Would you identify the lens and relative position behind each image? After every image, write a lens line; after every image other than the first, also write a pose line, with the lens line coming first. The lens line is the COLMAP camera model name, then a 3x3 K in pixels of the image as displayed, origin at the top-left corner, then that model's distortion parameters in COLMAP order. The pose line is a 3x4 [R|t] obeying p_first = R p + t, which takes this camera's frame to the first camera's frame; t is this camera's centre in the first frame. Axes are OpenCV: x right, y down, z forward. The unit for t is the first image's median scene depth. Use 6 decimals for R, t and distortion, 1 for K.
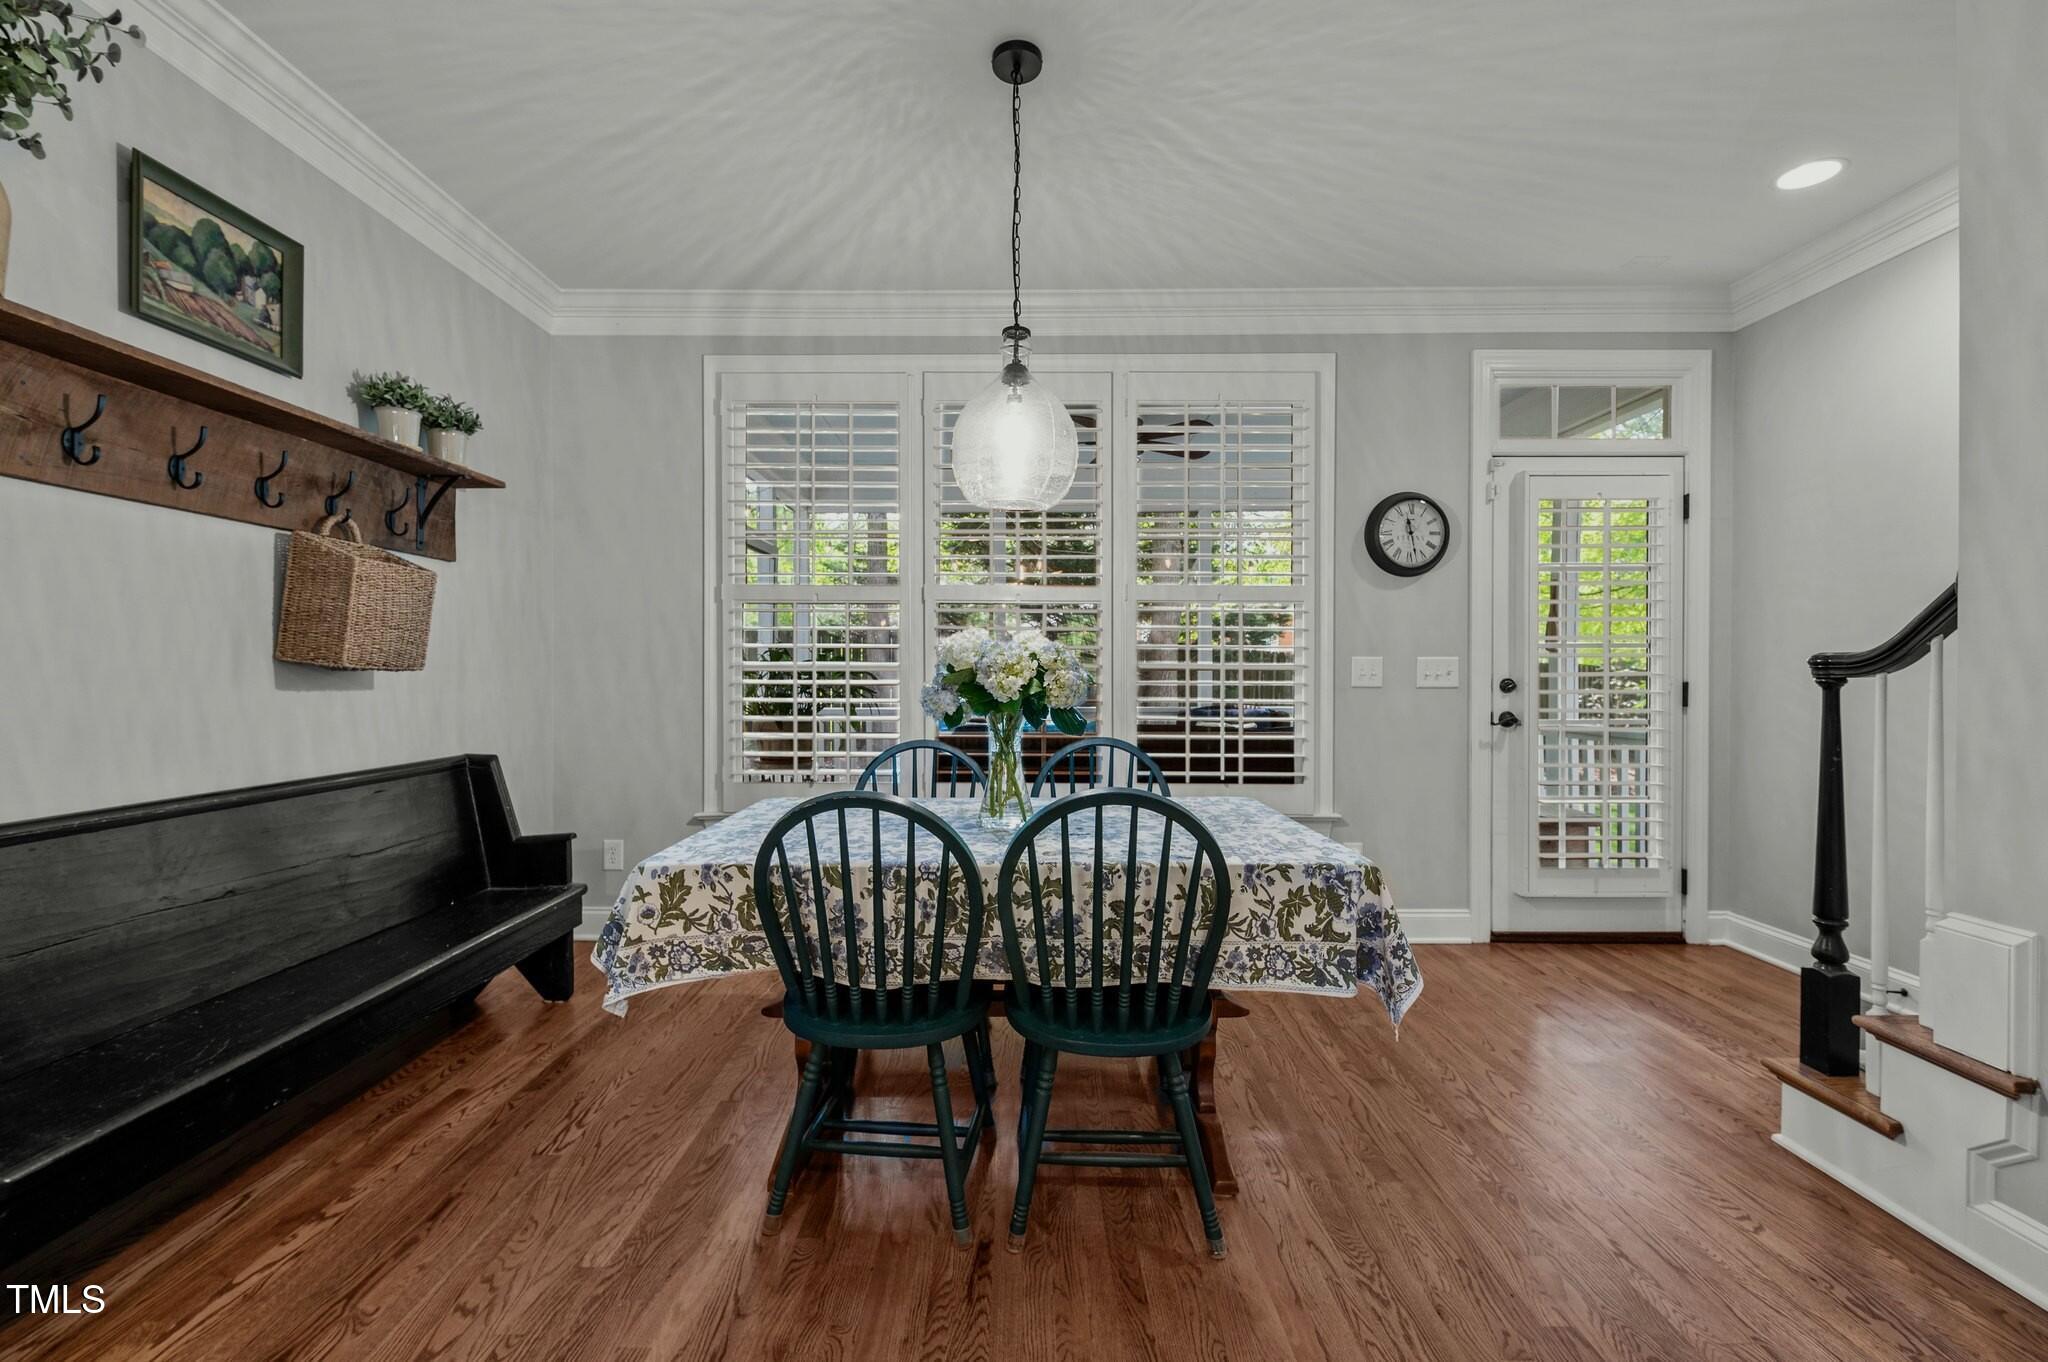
lens RADIAL K [[880.5, 0, 1013.1], [0, 880.5, 682.5], [0, 0, 1]] dist [0.013389, -0.008356]
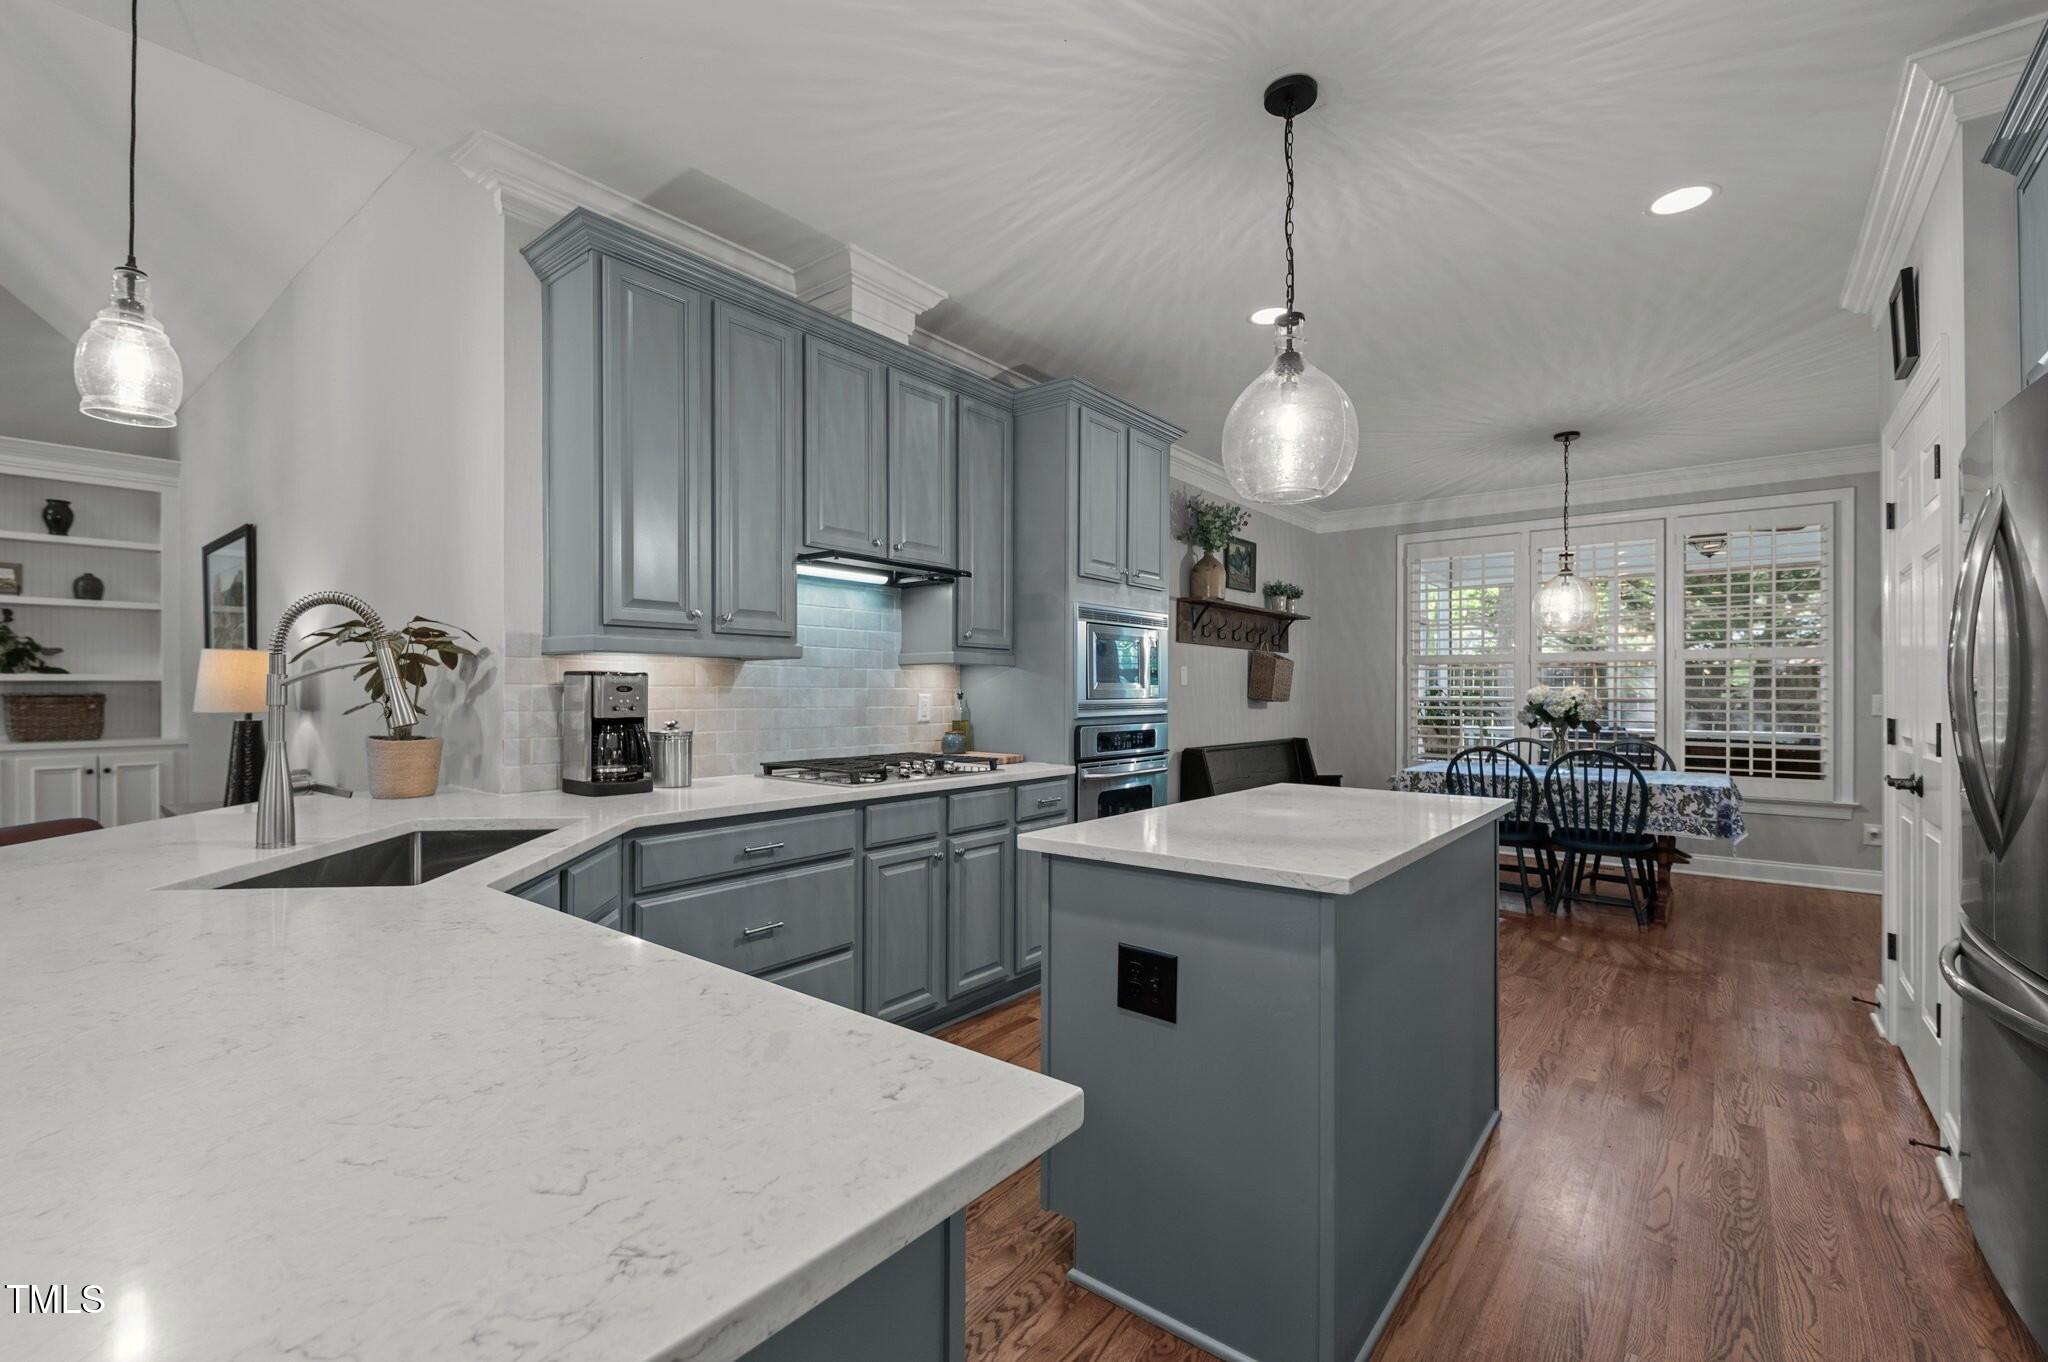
lens RADIAL K [[880.5, 0, 1013.1], [0, 880.5, 682.5], [0, 0, 1]] dist [0.013389, -0.008356]
pose [[0.781234, -0.006228, -0.624208, 0.325750], [-0.008907, 0.999737, -0.021123, -0.008503], [0.624175, 0.022062, 0.780973, -1.723281]]
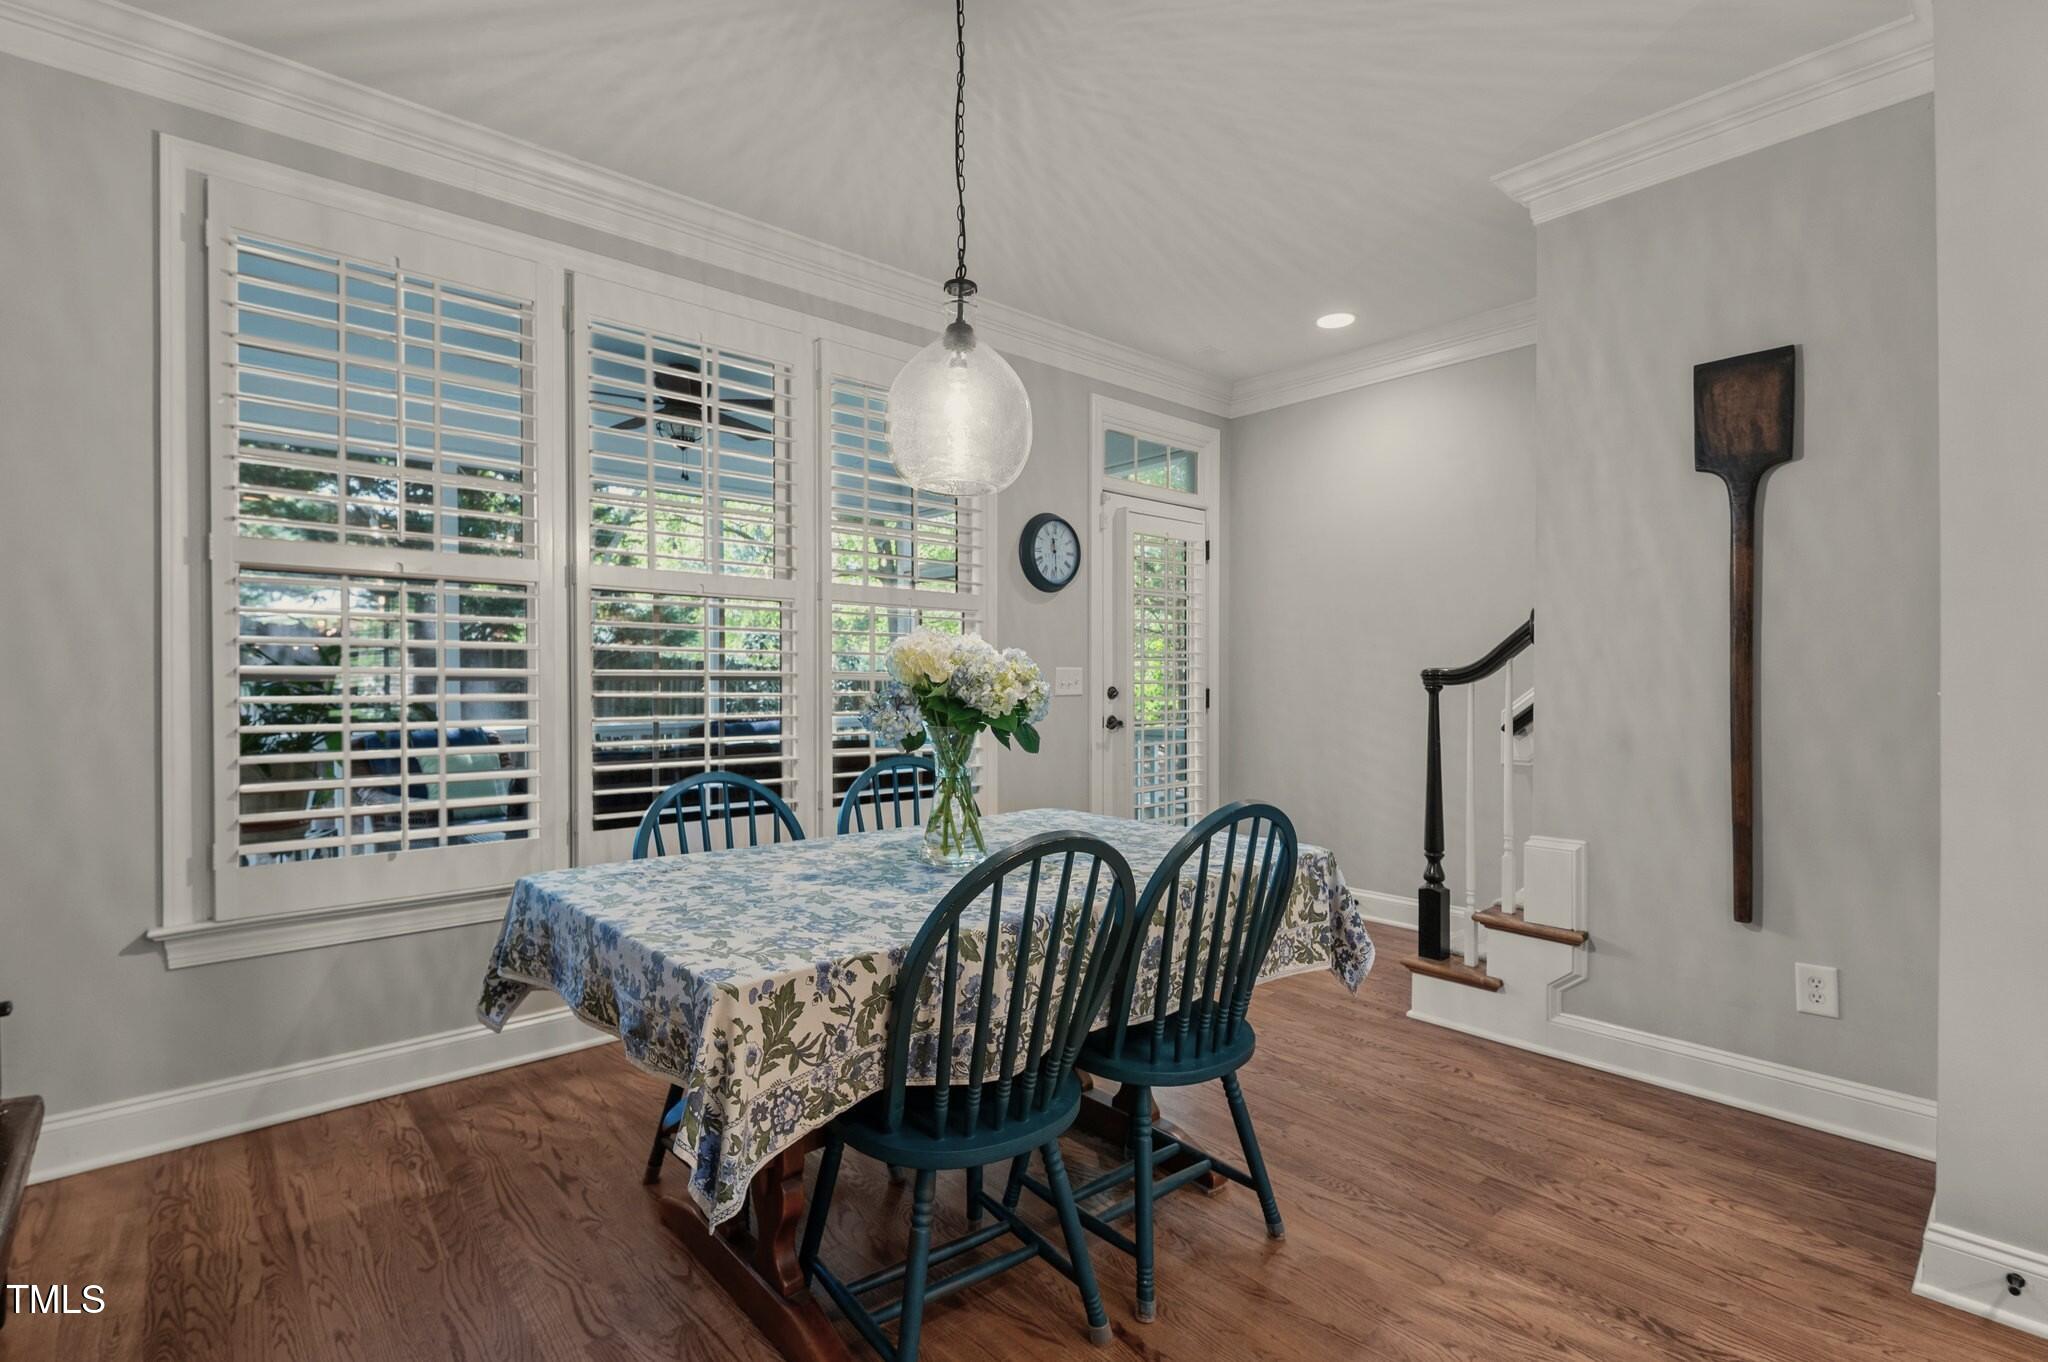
lens RADIAL K [[935.3, 0, 1058.8], [0, 935.3, 692.8], [0, 0, 1]] dist [0.005195, -0.000230]
pose [[0.748977, -0.009546, 0.662527, -0.548246], [0.008763, 0.999951, 0.004501, -0.005286], [-0.662538, 0.002435, 0.749025, 0.265169]]
